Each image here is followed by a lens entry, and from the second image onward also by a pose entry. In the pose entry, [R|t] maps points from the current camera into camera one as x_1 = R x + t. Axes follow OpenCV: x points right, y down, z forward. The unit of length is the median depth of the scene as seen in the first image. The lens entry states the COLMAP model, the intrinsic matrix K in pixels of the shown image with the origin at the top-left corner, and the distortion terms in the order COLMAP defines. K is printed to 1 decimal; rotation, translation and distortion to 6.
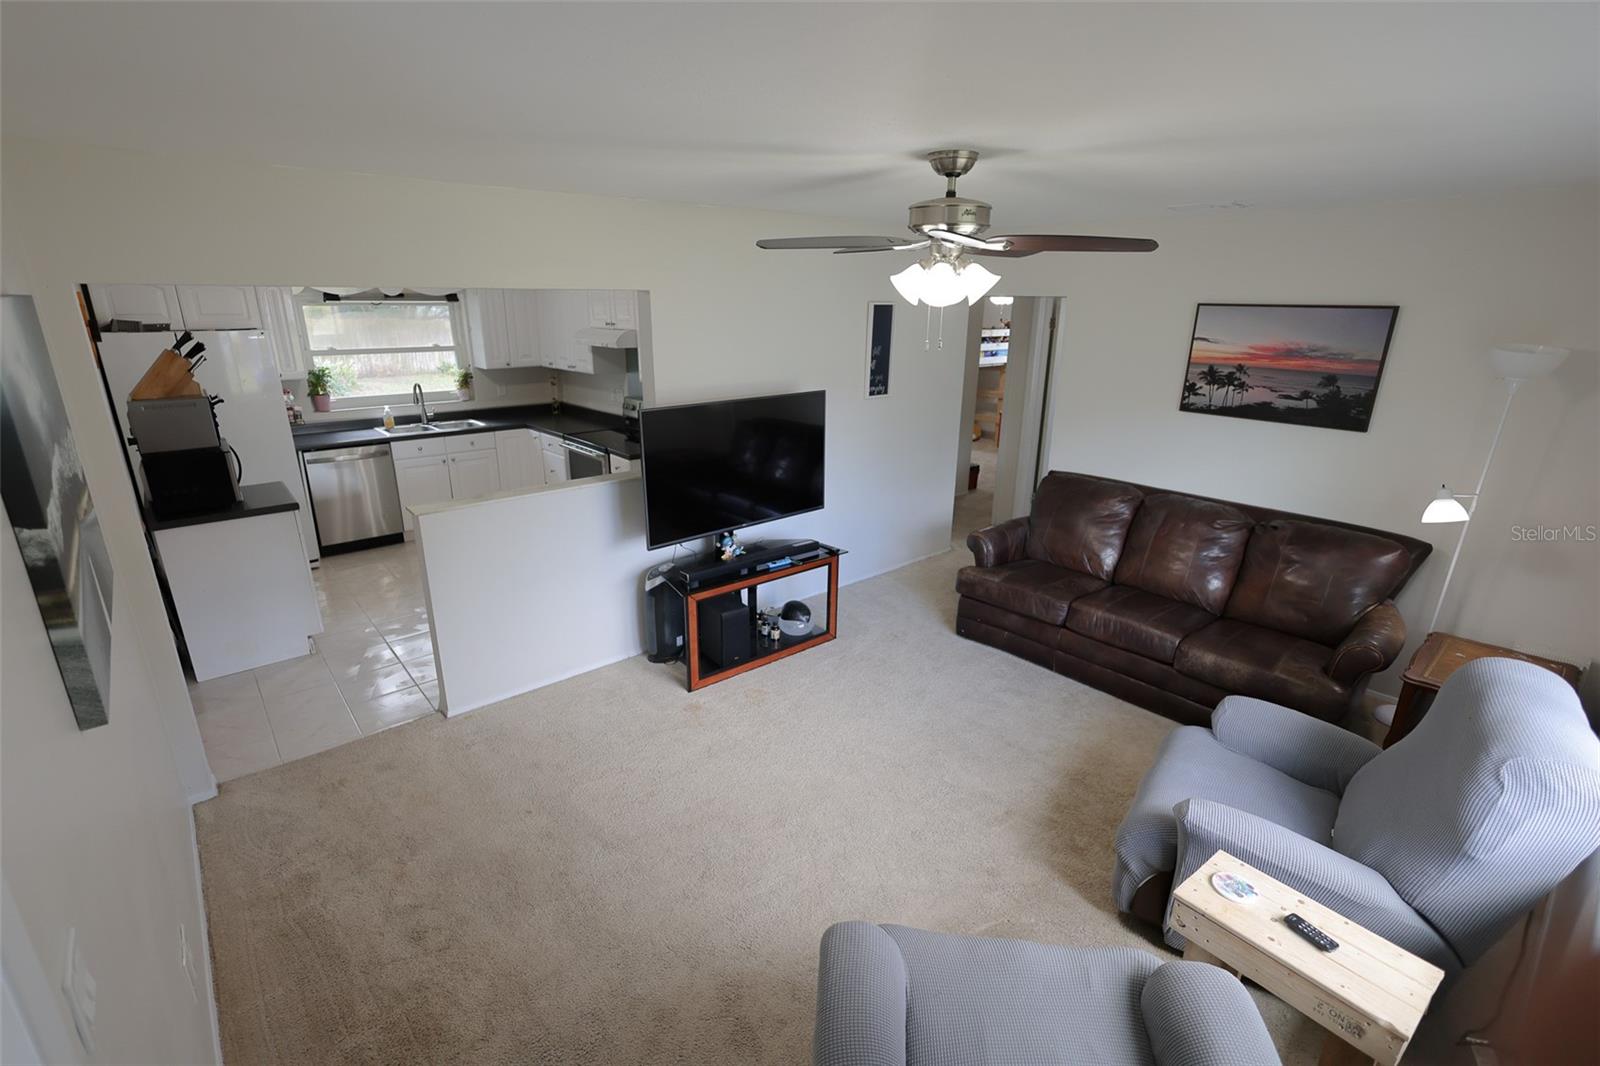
lens RADIAL K [[738.9, 0, 796.0], [0, 738.9, 536.1], [0, 0, 1]] dist [-0.001098, 0.000815]
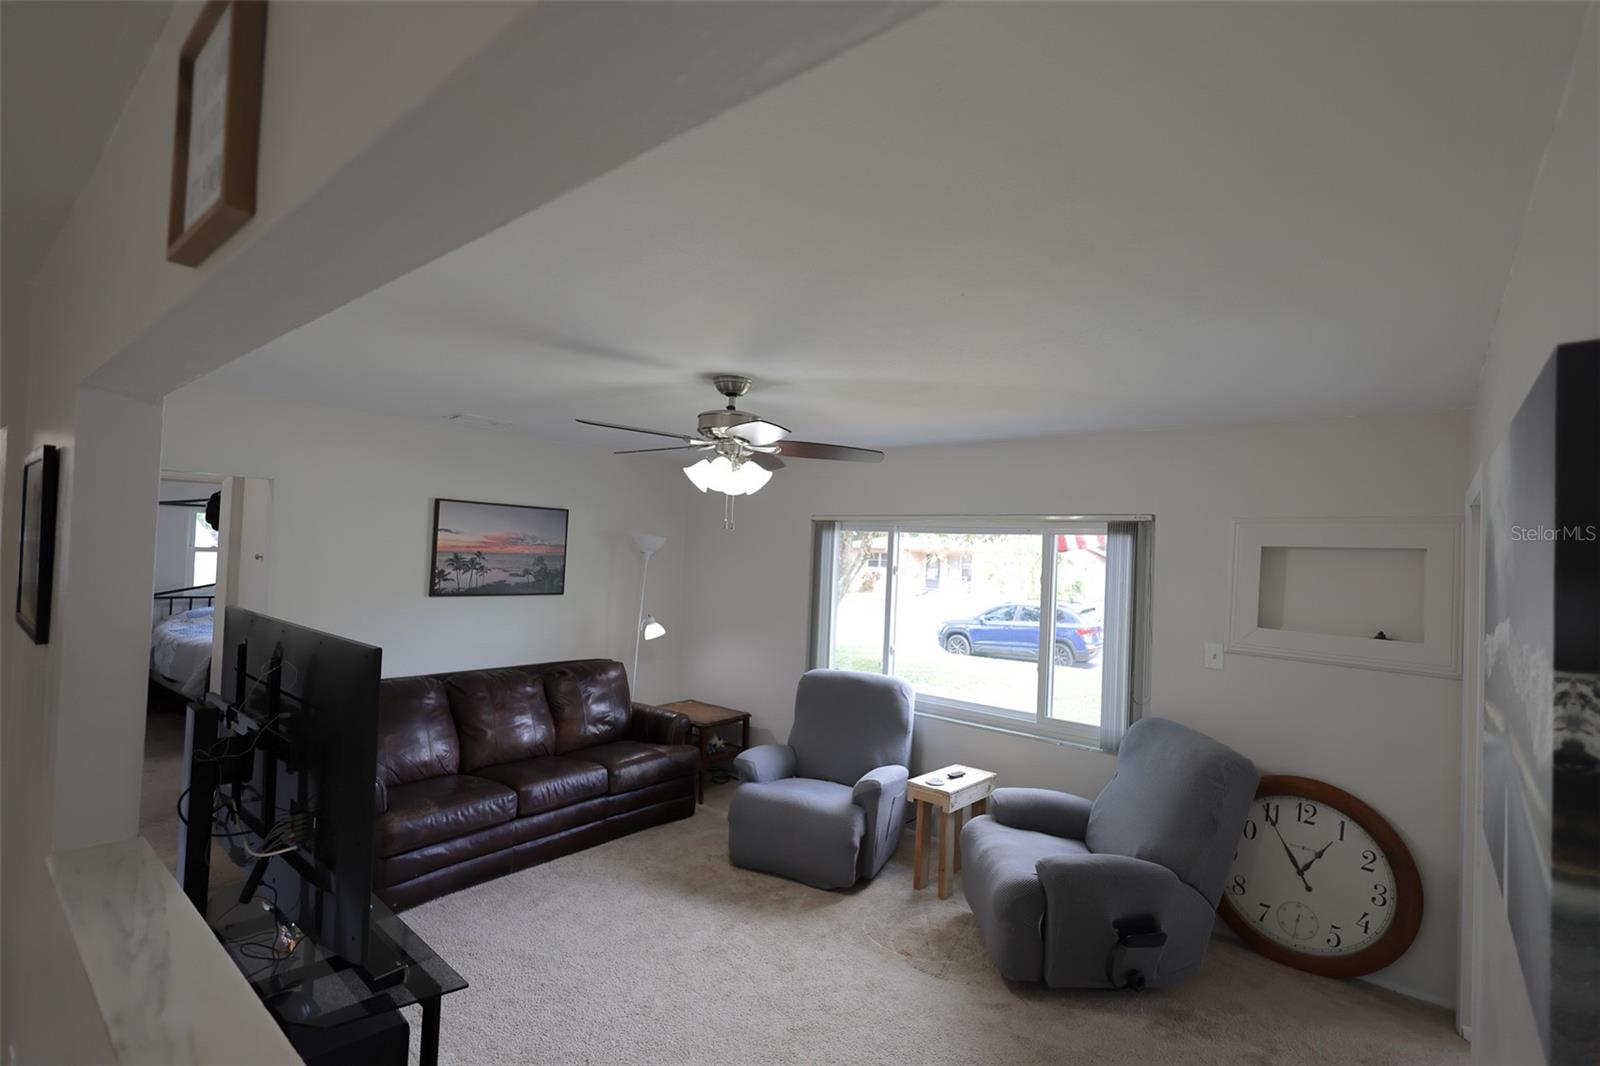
lens RADIAL K [[738.9, 0, 807.1], [0, 738.9, 526.4], [0, 0, 1]] dist [-0.001098, 0.000815]
pose [[-0.156583, 0.019514, 0.987472, -0.648329], [0.263819, 0.964303, 0.022777, -0.162661], [-0.951778, 0.264080, -0.156142, 0.689017]]
